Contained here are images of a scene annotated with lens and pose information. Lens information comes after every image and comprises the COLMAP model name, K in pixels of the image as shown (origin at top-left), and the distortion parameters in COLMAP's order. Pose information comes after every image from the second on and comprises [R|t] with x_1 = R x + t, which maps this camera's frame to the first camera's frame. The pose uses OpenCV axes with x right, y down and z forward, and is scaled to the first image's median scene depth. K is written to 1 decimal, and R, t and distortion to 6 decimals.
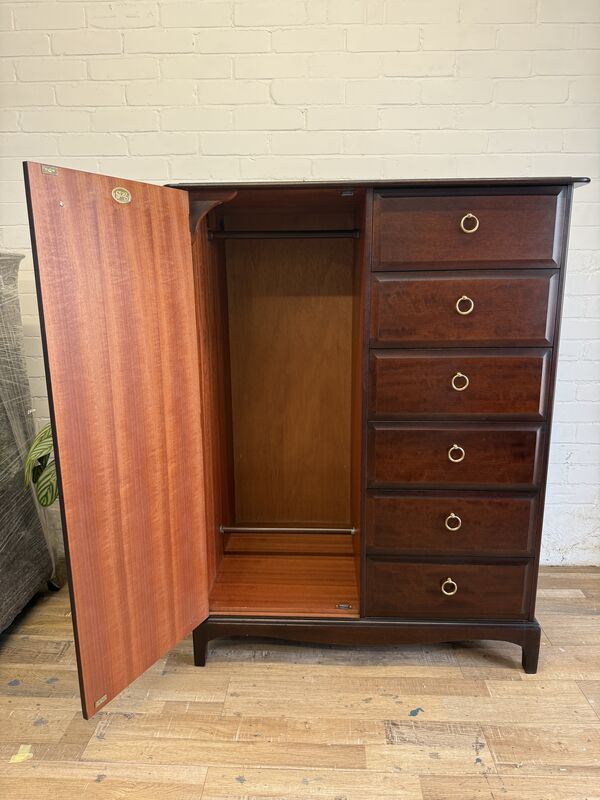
lens RADIAL K [[574.9, 0, 299.1], [0, 574.9, 403.4], [0, 0, 1]] dist [0.017153, -0.030645]
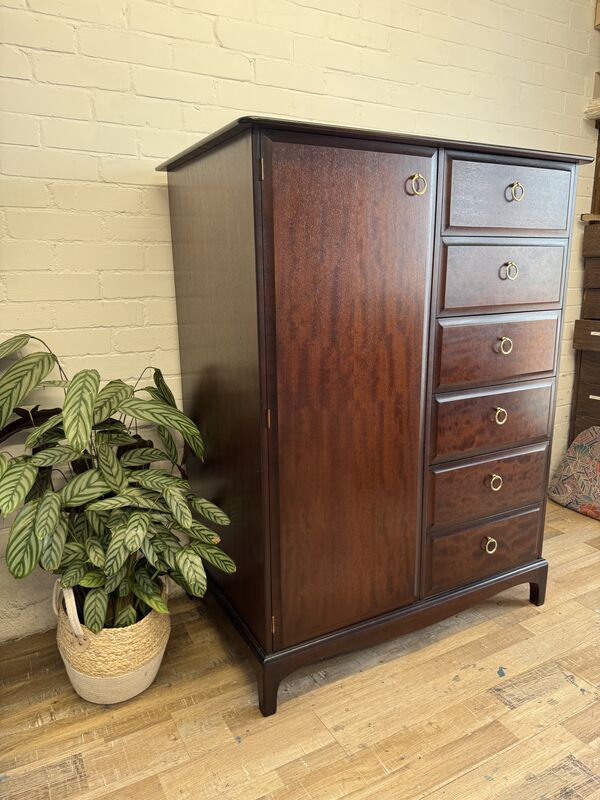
lens RADIAL K [[574.9, 0, 301.4], [0, 574.9, 400.9], [0, 0, 1]] dist [0.017153, -0.030645]
pose [[0.857877, -0.117085, 0.500339, -0.547858], [0.114901, 0.992749, 0.035307, -0.018147], [-0.500845, 0.027200, 0.865110, 0.275828]]
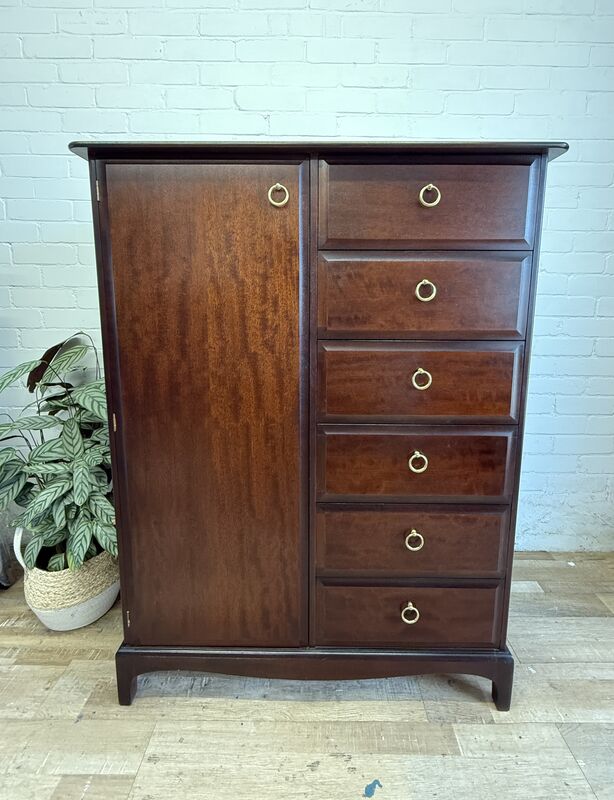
lens RADIAL K [[396.3, 0, 315.8], [0, 396.3, 353.4], [0, 0, 1]] dist [-0.018563, 0.008807]
pose [[0.999292, 0.008873, 0.036554, 0.096852], [-0.006055, 0.997052, -0.076490, -0.029155], [-0.037125, 0.076215, 0.996400, 0.401987]]
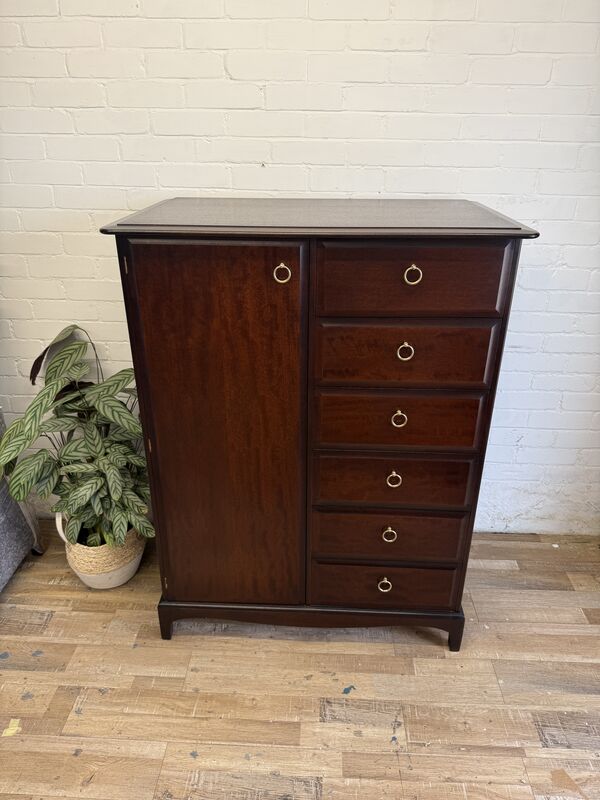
lens RADIAL K [[574.9, 0, 298.3], [0, 574.9, 404.4], [0, 0, 1]] dist [0.017153, -0.030645]
pose [[0.999925, 0.012114, 0.001871, 0.089932], [-0.012224, 0.974312, 0.224870, -0.285796], [0.000901, -0.224876, 0.974387, -0.009311]]
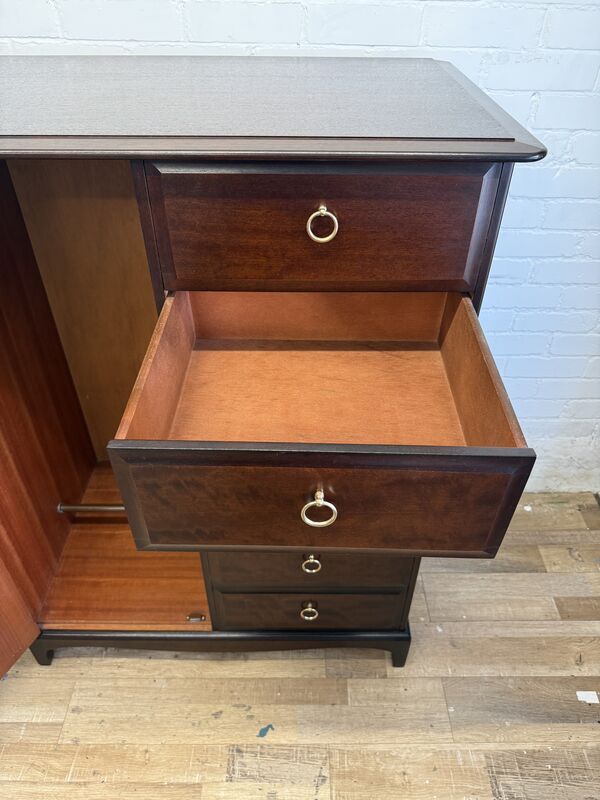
lens RADIAL K [[574.9, 0, 301.6], [0, 574.9, 403.3], [0, 0, 1]] dist [0.017153, -0.030645]
pose [[0.998904, -0.015178, 0.044266, 0.224794], [-0.006362, 0.893105, 0.449802, -0.370596], [-0.046361, -0.449591, 0.892030, 0.384859]]
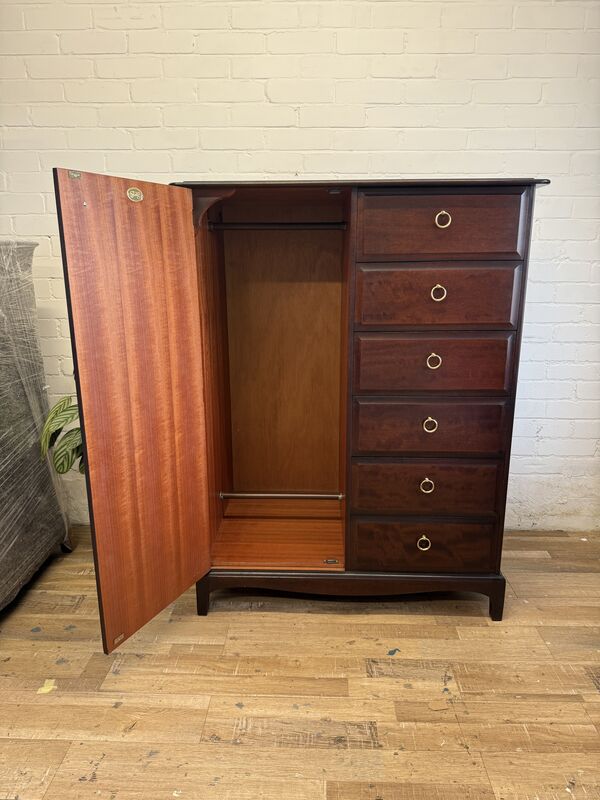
lens RADIAL K [[574.9, 0, 299.8], [0, 574.9, 401.0], [0, 0, 1]] dist [0.017153, -0.030645]
pose [[0.999932, 0.002017, 0.011525, 0.003668], [-0.002359, 0.999555, 0.029725, 0.007276], [-0.011460, -0.029751, 0.999492, -0.117735]]
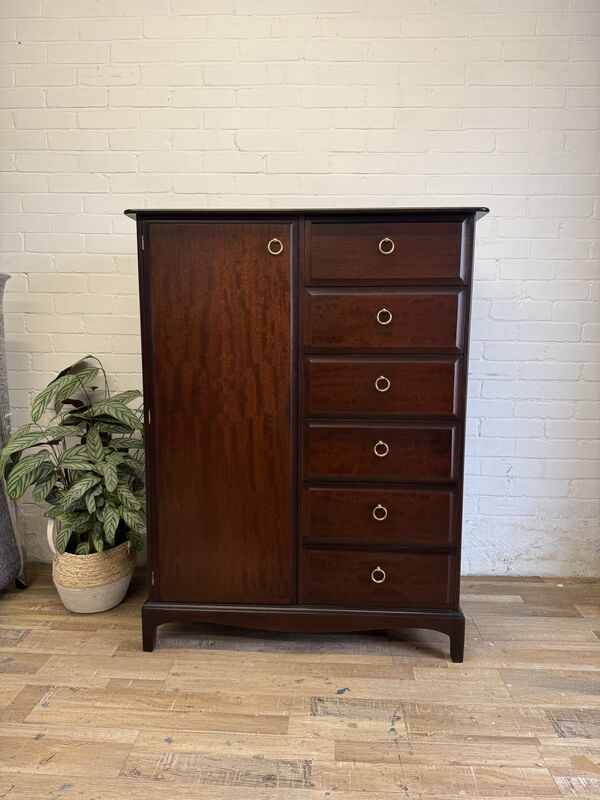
lens RADIAL K [[574.9, 0, 301.6], [0, 574.9, 399.4], [0, 0, 1]] dist [0.017153, -0.030645]
pose [[0.999875, 0.014711, -0.005713, 0.122544], [-0.015182, 0.995478, -0.093776, 0.096821], [0.004308, 0.093851, 0.995577, -0.113805]]
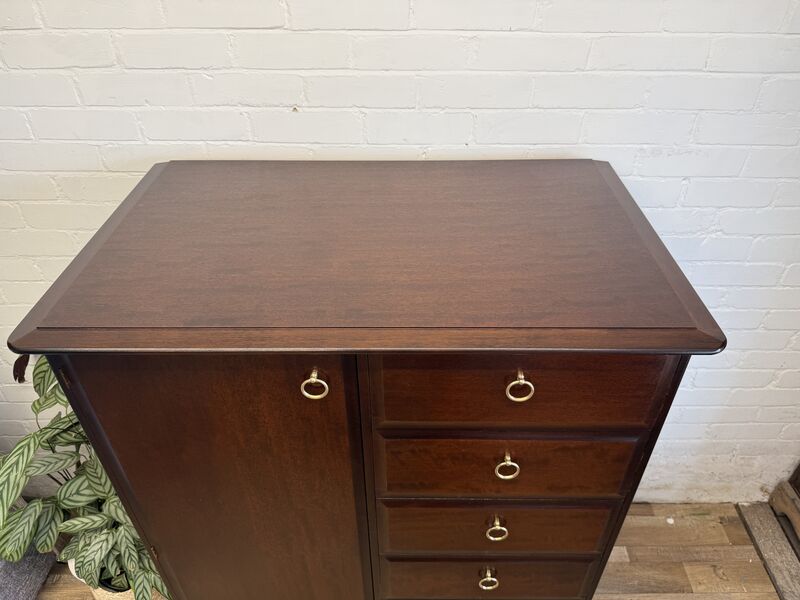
lens RADIAL K [[574.9, 0, 401.7], [0, 574.9, 306.0], [0, 0, 1]] dist [0.017153, -0.030645]
pose [[0.999419, -0.019621, 0.027865, 0.135815], [0.006119, 0.907662, 0.419657, -0.597599], [-0.033526, -0.419242, 0.907255, 0.429772]]
